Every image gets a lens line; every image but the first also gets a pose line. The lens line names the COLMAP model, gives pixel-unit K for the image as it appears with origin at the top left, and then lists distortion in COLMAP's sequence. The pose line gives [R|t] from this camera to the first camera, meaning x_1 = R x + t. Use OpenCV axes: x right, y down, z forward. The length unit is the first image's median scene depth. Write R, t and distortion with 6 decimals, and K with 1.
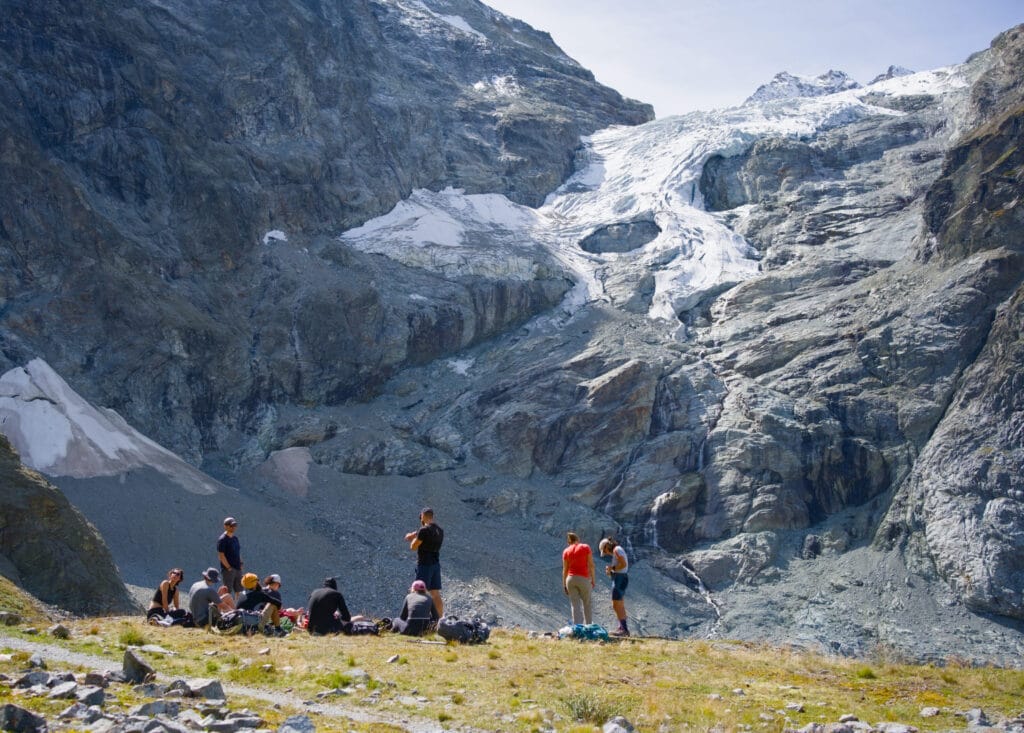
lens RADIAL K [[1281.9, 0, 470.5], [0, 1281.9, 364.9], [0, 0, 1]] dist [-0.079975, 0.341298]
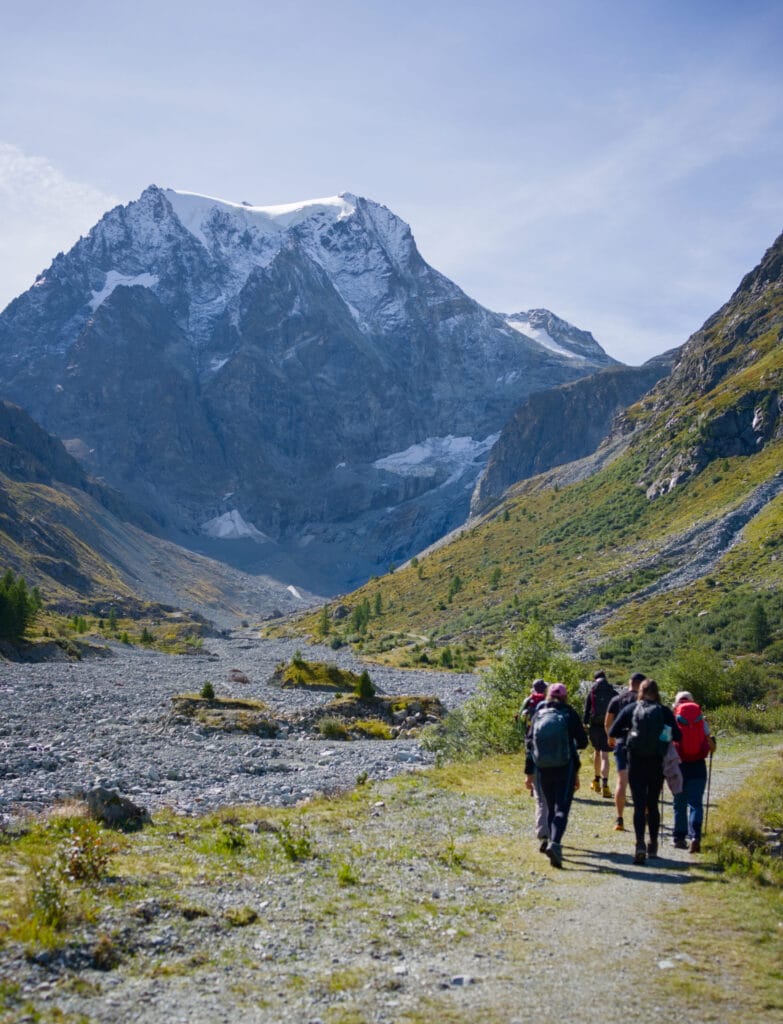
lens RADIAL K [[1414.8, 0, 390.8], [0, 1414.8, 546.0], [0, 0, 1]] dist [-0.025012, 0.018388]
pose [[0.865108, -0.027792, -0.500815, 1.458090], [0.023297, 0.999613, -0.015229, 0.121691], [0.501044, 0.001507, 0.865421, -1.576690]]
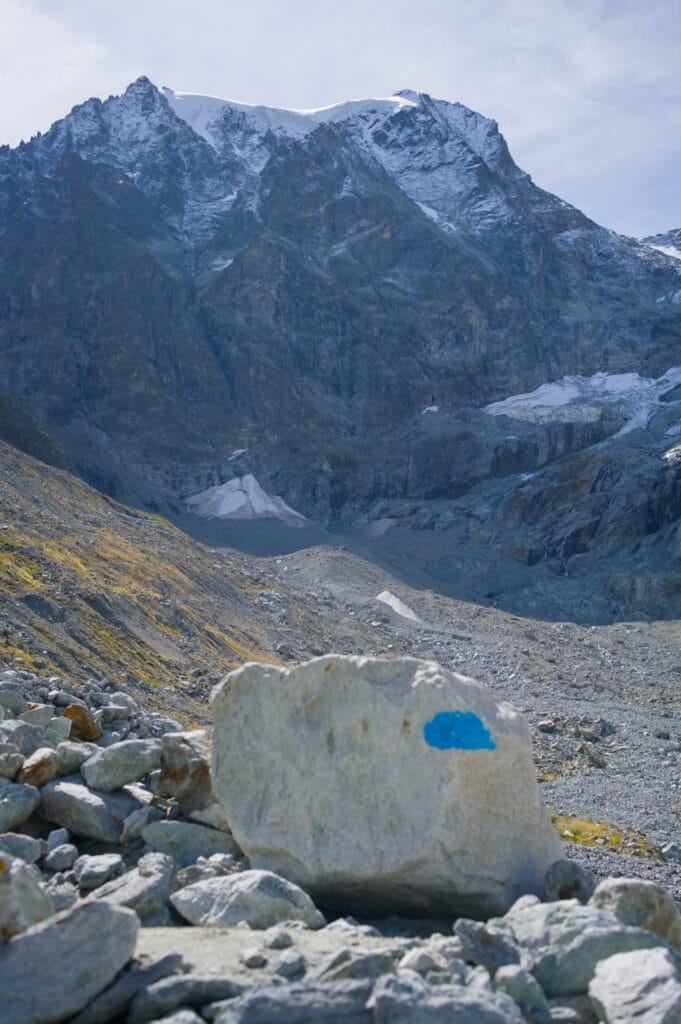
lens RADIAL K [[1194.9, 0, 340.5], [0, 1194.9, 512.0], [0, 0, 1]] dist [-0.082545, 0.440270]
pose [[0.846183, -0.068814, -0.528430, 0.536074], [0.021111, 0.995178, -0.095790, 0.169395], [0.532473, 0.069900, 0.843556, -0.316893]]
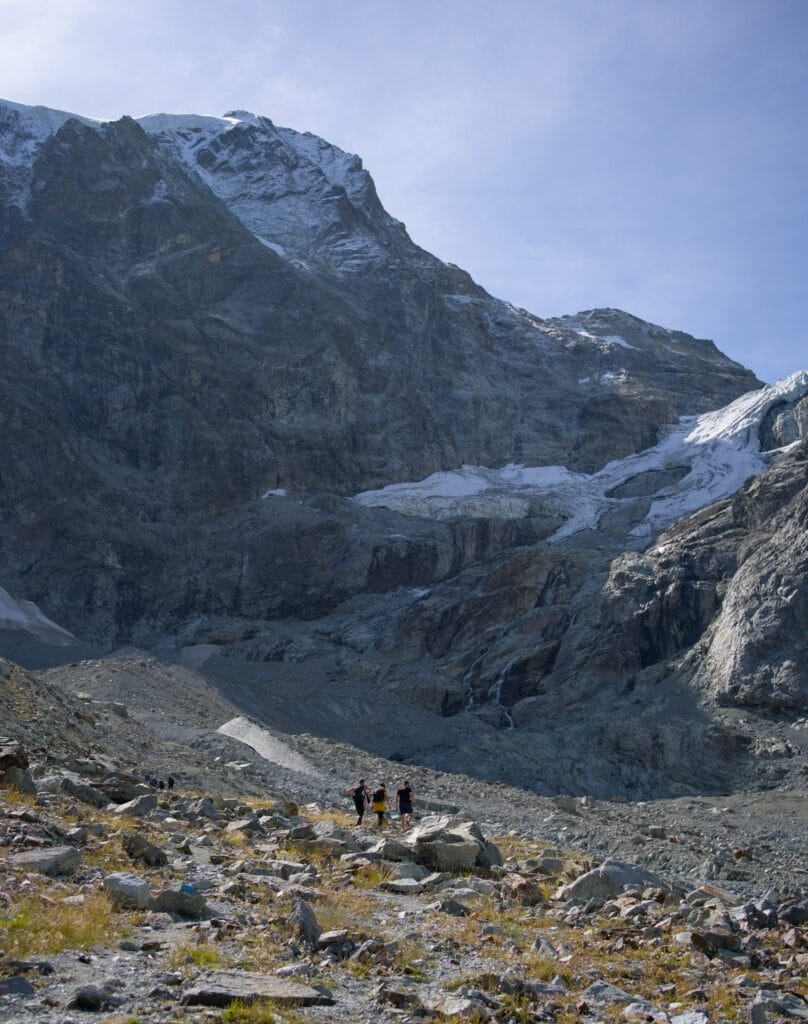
lens RADIAL K [[1412.7, 0, 404.2], [0, 1412.7, 543.8], [0, 0, 1]] dist [-0.080883, 0.433556]
pose [[0.935715, -0.083214, -0.342800, 0.349913], [0.012062, 0.978758, -0.204665, 0.184174], [0.352549, 0.187374, 0.916842, -0.035087]]
